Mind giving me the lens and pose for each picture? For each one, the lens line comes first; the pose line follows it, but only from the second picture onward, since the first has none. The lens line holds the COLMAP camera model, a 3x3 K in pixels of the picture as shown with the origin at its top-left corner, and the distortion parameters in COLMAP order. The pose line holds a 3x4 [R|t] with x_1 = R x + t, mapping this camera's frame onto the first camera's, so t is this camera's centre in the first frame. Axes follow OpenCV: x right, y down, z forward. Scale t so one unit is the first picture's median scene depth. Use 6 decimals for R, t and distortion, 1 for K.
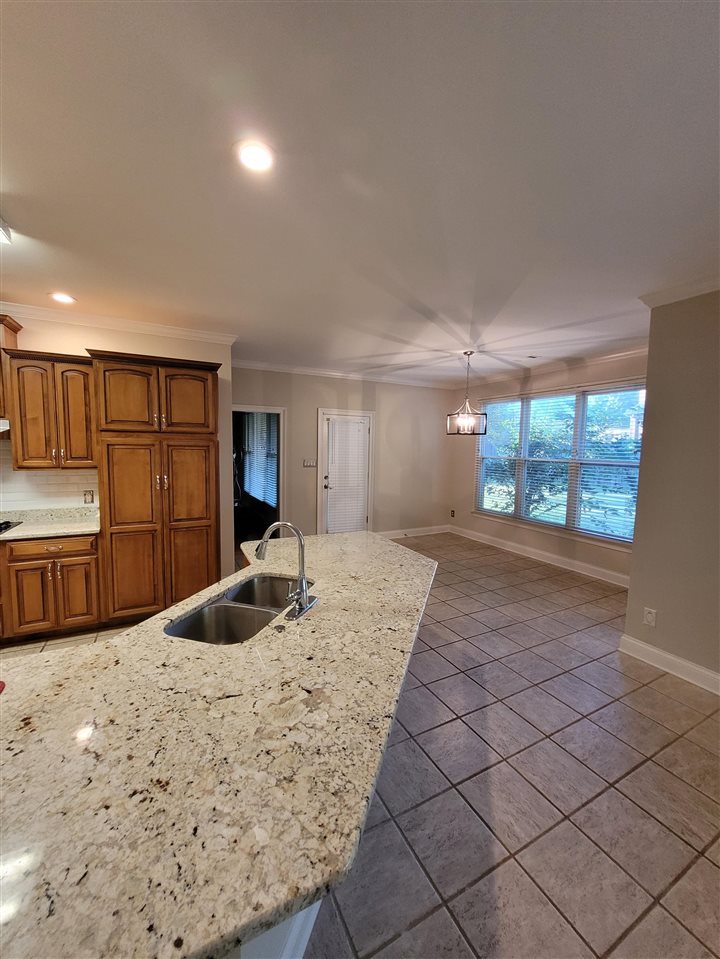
lens RADIAL K [[375.8, 0, 362.4], [0, 375.8, 479.8], [0, 0, 1]] dist [-0.001187, 0.000038]
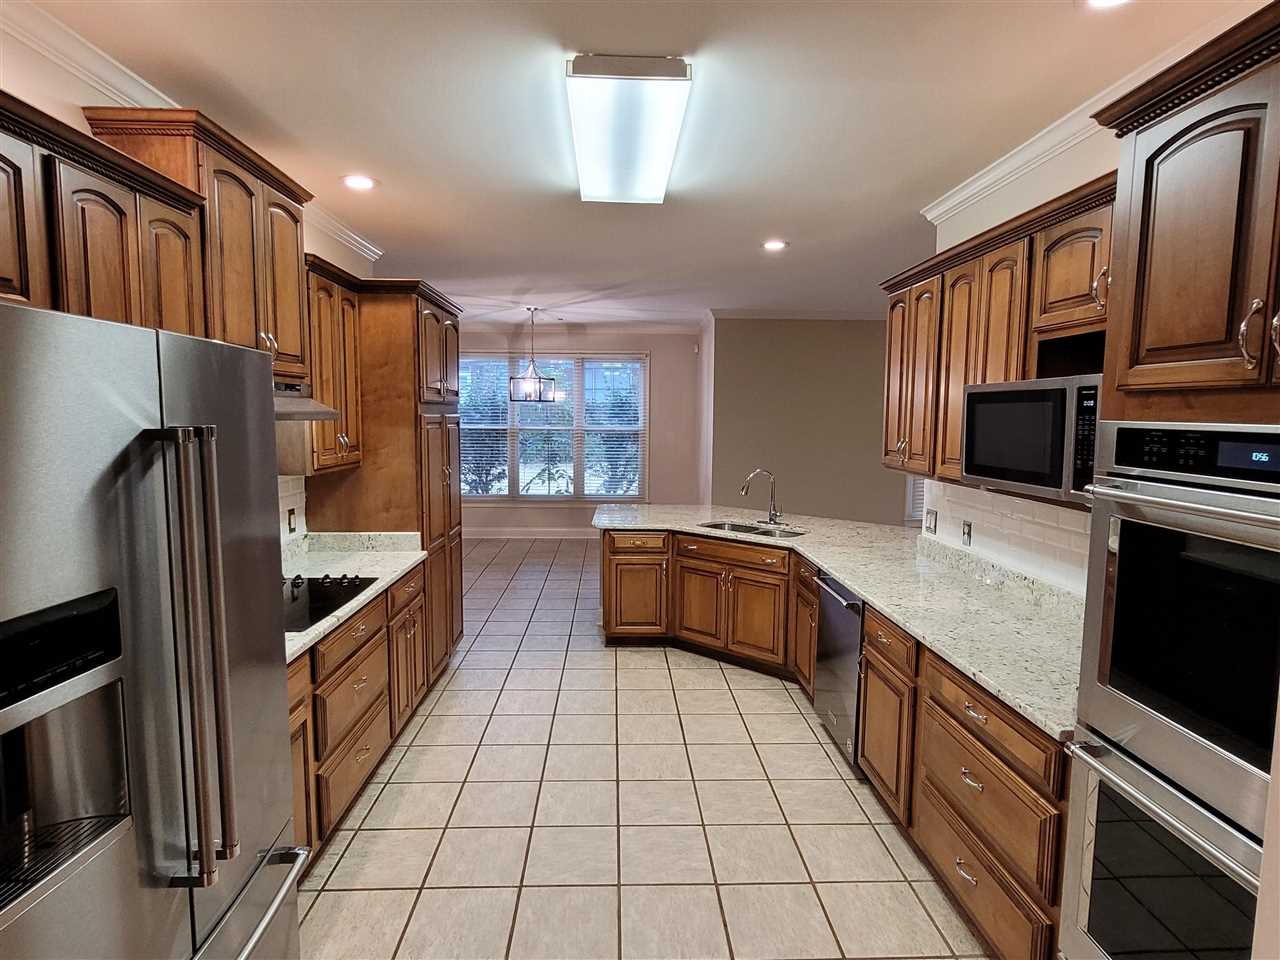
lens RADIAL K [[690.2, 0, 640.0], [0, 690.2, 480.0], [0, 0, 1]] dist [-0.003265, -0.000604]
pose [[0.431831, -0.100315, 0.896359, -2.731424], [0.080958, 0.994095, 0.072250, -0.083390], [-0.898314, 0.041368, 0.437403, 0.173390]]
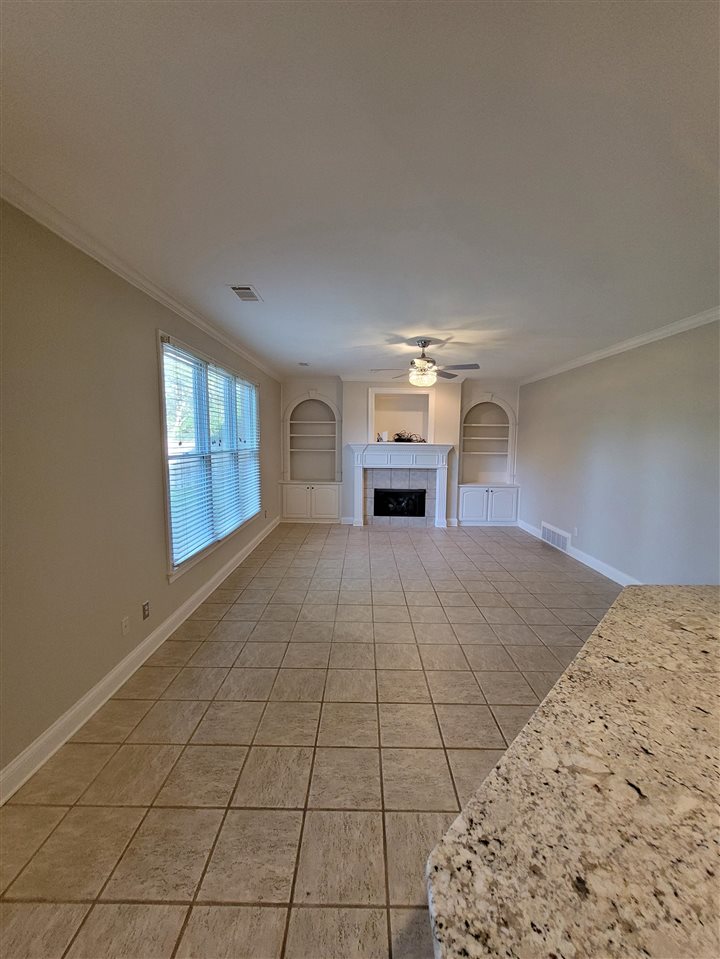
lens RADIAL K [[375.8, 0, 362.4], [0, 375.8, 479.8], [0, 0, 1]] dist [-0.001187, 0.000038]
pose [[-0.881348, -0.074895, 0.466494, 0.173983], [0.018082, 0.981286, 0.191707, -0.148590], [-0.472122, 0.177396, -0.863500, 1.580361]]
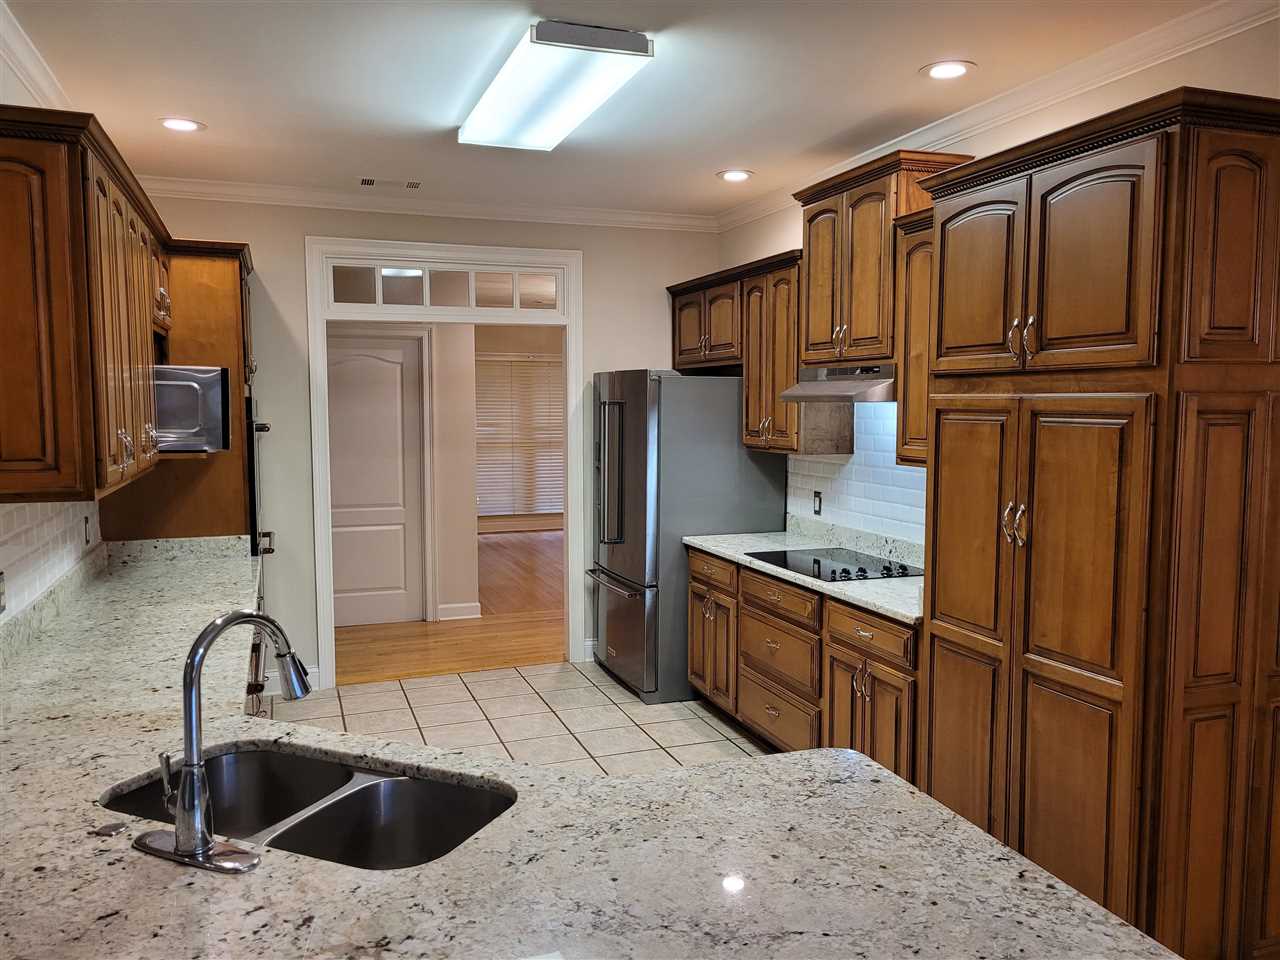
lens RADIAL K [[972.4, 0, 639.1], [0, 972.4, 484.5], [0, 0, 1]] dist [0.038626, -0.009378]
pose [[-0.135501, 0.070330, -0.988278, 0.642878], [-0.089189, 0.992562, 0.082863, -0.122422], [0.986755, 0.099372, -0.128221, 1.380266]]
